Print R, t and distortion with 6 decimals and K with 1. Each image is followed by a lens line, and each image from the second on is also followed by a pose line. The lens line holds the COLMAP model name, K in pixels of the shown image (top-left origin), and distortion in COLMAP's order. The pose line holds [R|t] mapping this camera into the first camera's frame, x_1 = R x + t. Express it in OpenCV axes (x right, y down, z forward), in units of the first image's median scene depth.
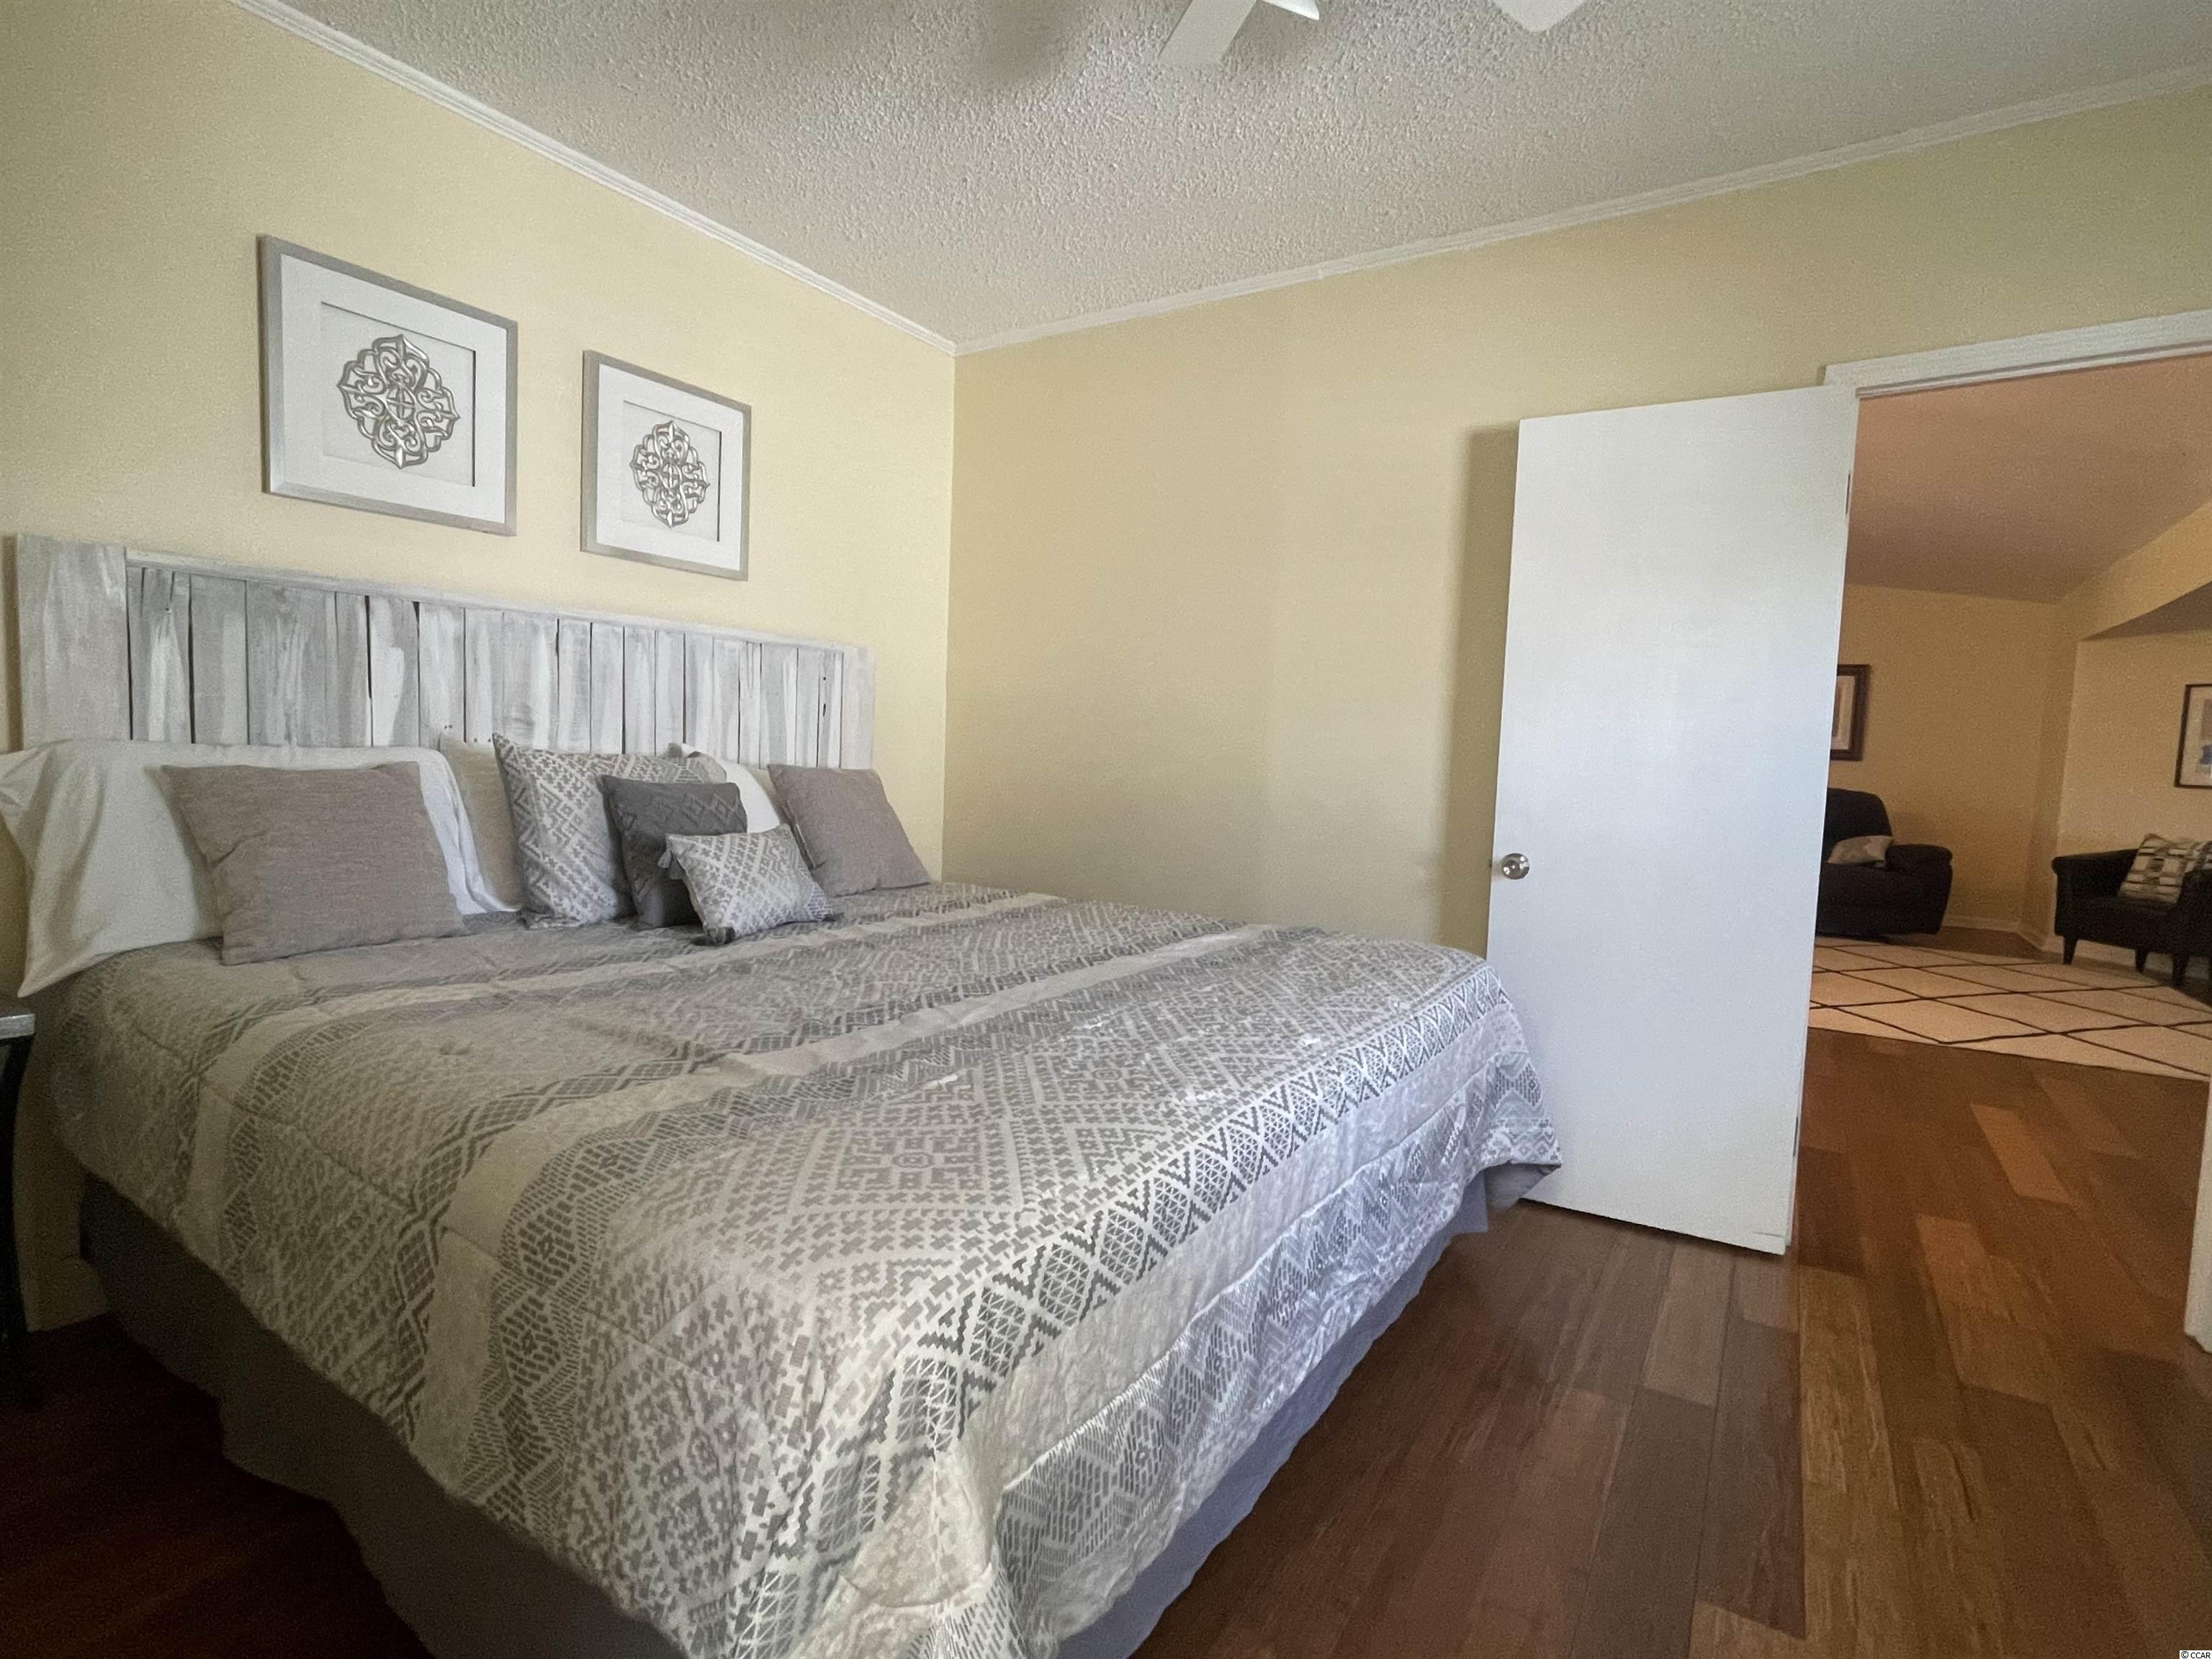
lens RADIAL K [[1046.4, 0, 1106.0], [0, 1046.4, 829.5], [0, 0, 1]] dist [-0.011713, 0.001439]
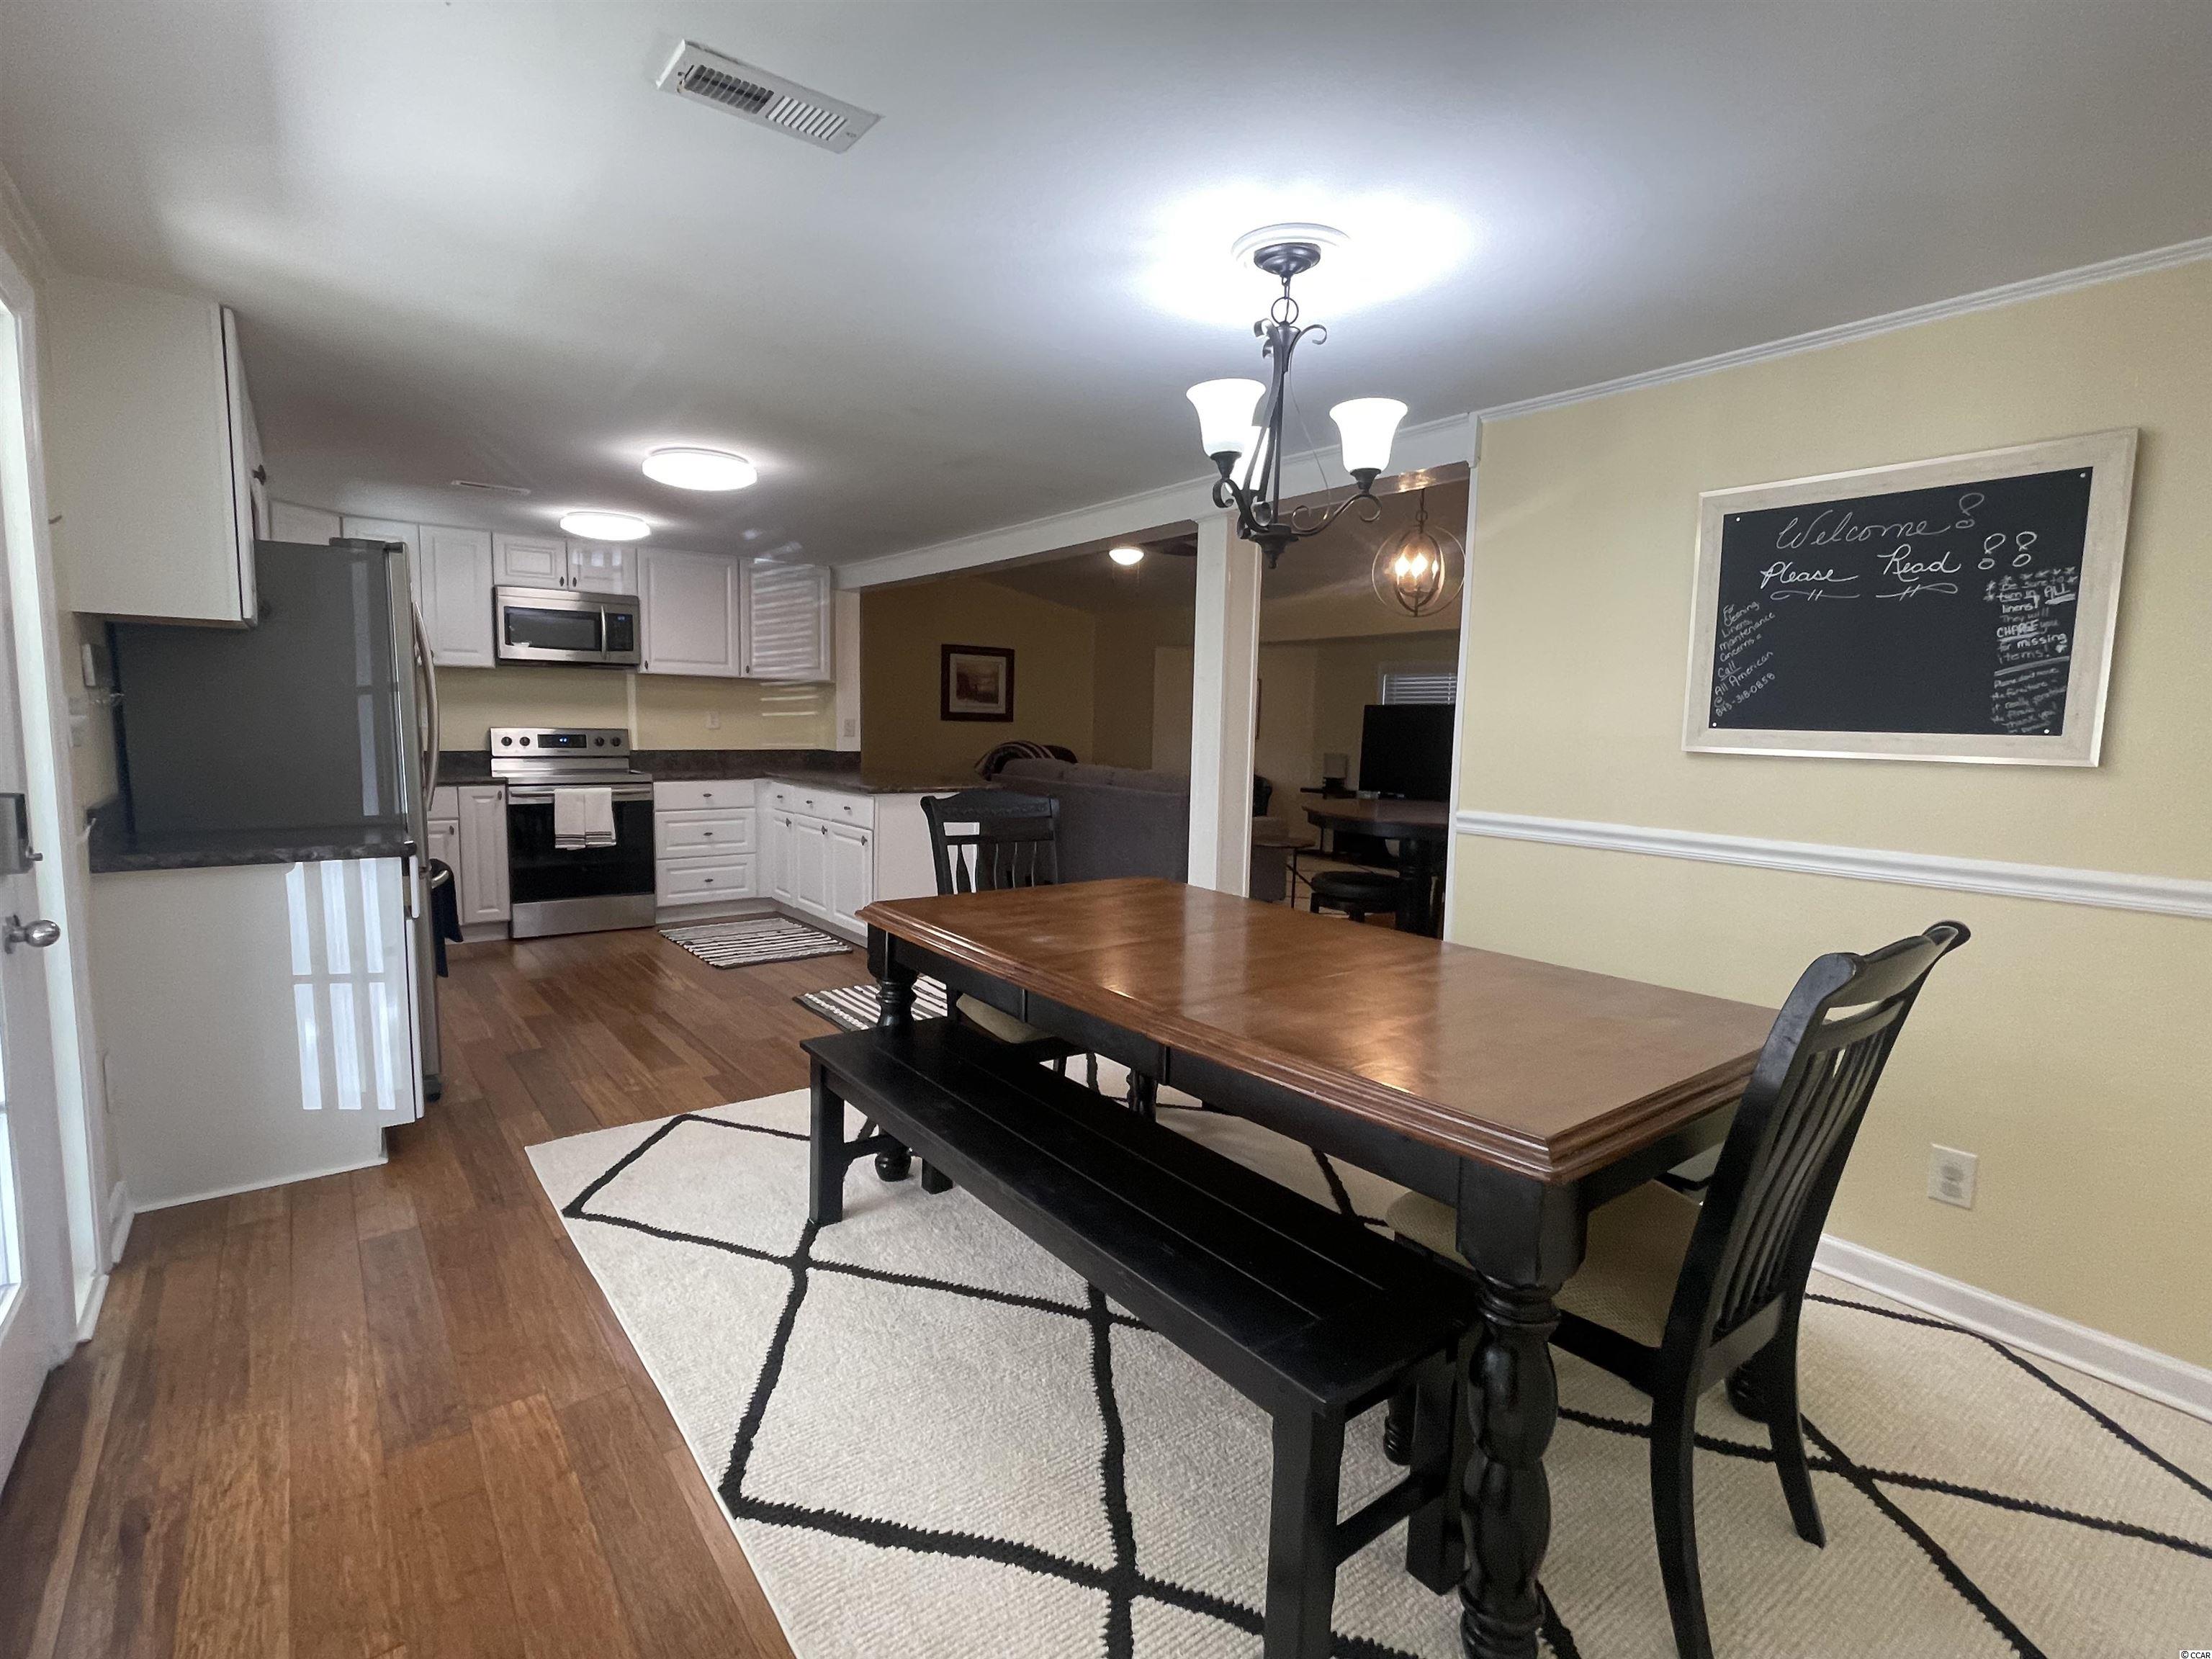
lens RADIAL K [[1041.9, 0, 1109.0], [0, 1041.9, 832.8], [0, 0, 1]] dist [-0.001309, 0.001702]
pose [[0.321023, -0.132089, 0.937815, -1.497545], [0.062404, 0.991024, 0.118222, -0.228298], [-0.945013, 0.020571, 0.326384, 1.372716]]
